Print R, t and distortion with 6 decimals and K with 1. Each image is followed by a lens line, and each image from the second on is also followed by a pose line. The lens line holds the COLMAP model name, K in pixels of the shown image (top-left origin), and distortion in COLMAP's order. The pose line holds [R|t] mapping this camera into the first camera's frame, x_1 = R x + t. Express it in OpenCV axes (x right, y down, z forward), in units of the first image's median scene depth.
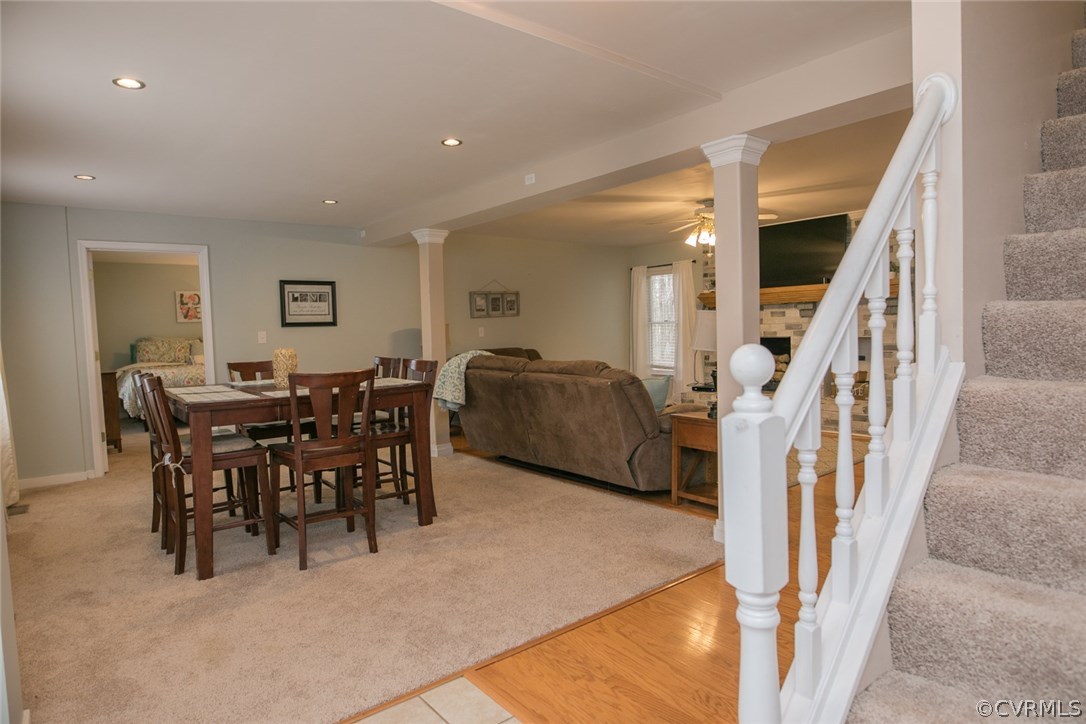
lens RADIAL K [[626.2, 0, 543.0], [0, 626.2, 362.0], [0, 0, 1]] dist [-0.025097, -0.000057]
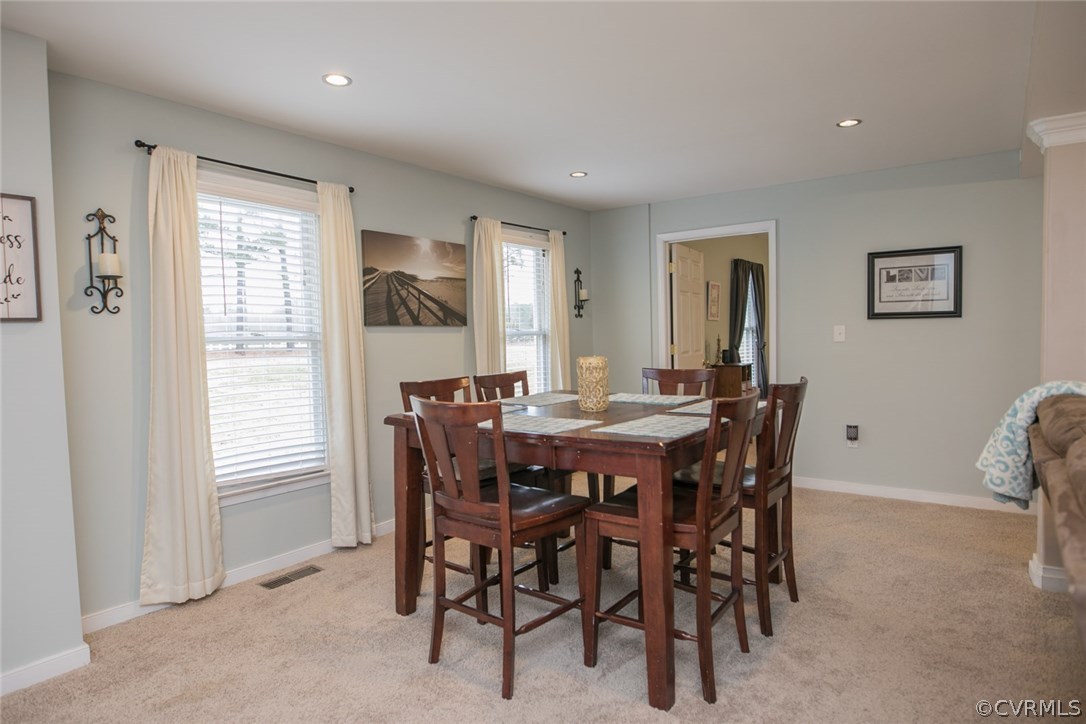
lens RADIAL K [[626.2, 0, 543.0], [0, 626.2, 362.0], [0, 0, 1]] dist [-0.025097, -0.000057]
pose [[0.261780, 0.069284, -0.962637, 0.156222], [-0.039369, 0.997356, 0.061077, -0.034000], [0.964324, 0.021909, 0.263816, 0.429568]]
